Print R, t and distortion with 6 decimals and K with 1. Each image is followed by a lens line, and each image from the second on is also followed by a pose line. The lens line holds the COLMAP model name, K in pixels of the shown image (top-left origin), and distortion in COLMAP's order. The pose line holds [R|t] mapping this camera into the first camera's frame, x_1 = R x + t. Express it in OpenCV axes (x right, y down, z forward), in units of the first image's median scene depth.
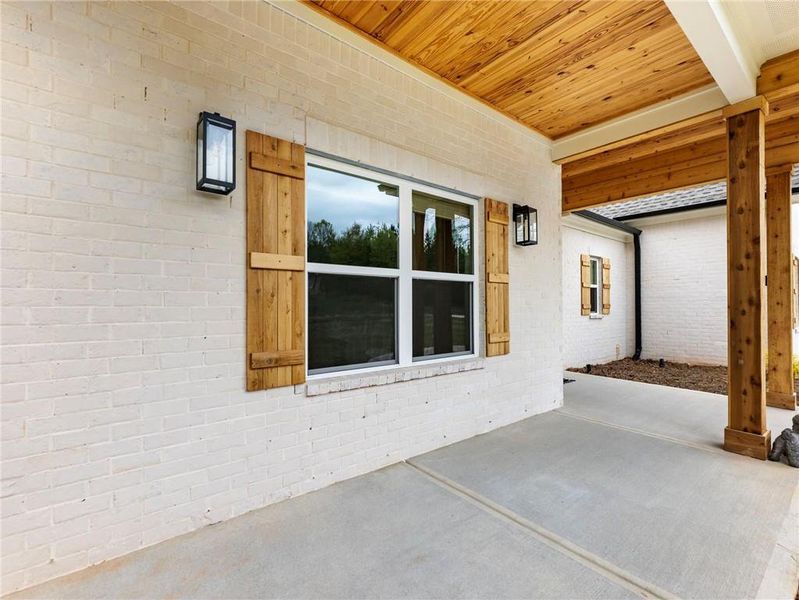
lens RADIAL K [[370.5, 0, 399.5], [0, 370.5, 300.0], [0, 0, 1]] dist [0.000467, -0.000112]
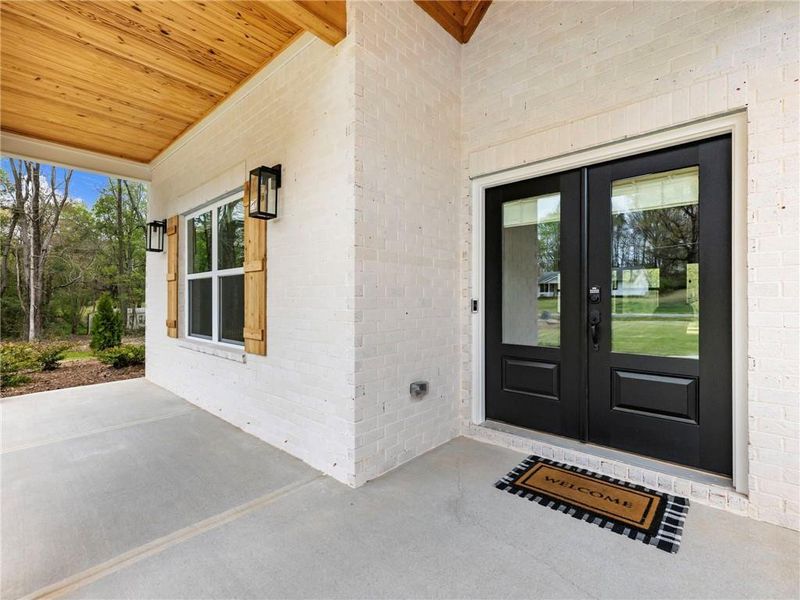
lens RADIAL K [[371.0, 0, 400.0], [0, 371.0, 300.0], [0, 0, 1]] dist [0.000467, -0.000112]
pose [[0.148067, -0.001893, -0.988975, 1.421999], [0.011436, 0.999935, -0.000202, 0.030696], [0.988911, -0.011280, 0.148079, 1.450535]]
